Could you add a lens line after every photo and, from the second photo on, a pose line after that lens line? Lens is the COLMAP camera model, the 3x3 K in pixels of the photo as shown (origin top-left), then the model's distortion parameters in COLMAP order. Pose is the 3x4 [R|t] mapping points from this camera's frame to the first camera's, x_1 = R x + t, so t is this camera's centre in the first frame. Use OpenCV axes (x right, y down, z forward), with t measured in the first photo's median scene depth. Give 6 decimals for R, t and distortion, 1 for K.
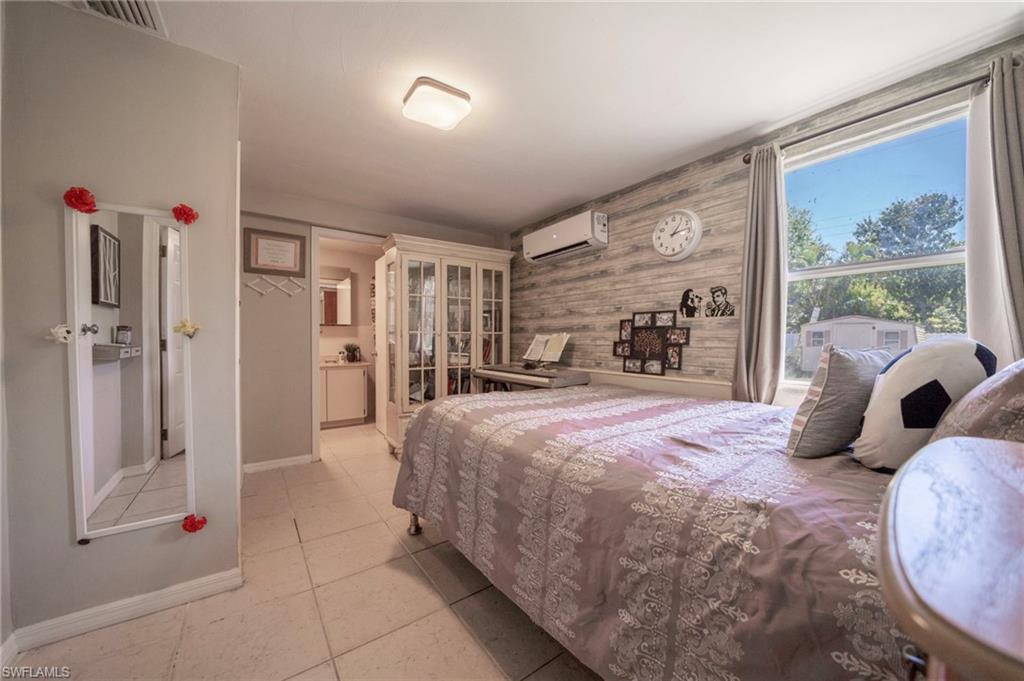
lens RADIAL K [[355.4, 0, 510.1], [0, 355.4, 344.0], [0, 0, 1]] dist [-0.018012, 0.000107]
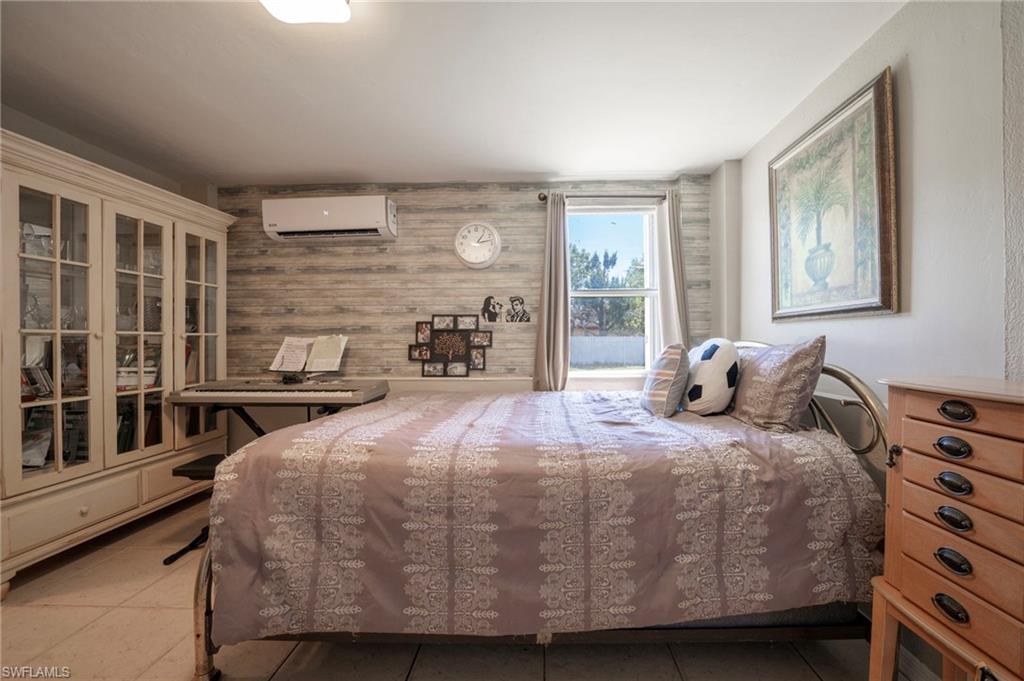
lens RADIAL K [[381.8, 0, 512.0], [0, 381.8, 340.5], [0, 0, 1]] dist [-0.017044, 0.000015]
pose [[0.622071, -0.003527, 0.782953, -0.347055], [0.017878, 0.999793, -0.009701, -0.003960], [-0.782756, 0.020032, 0.622006, 0.189972]]
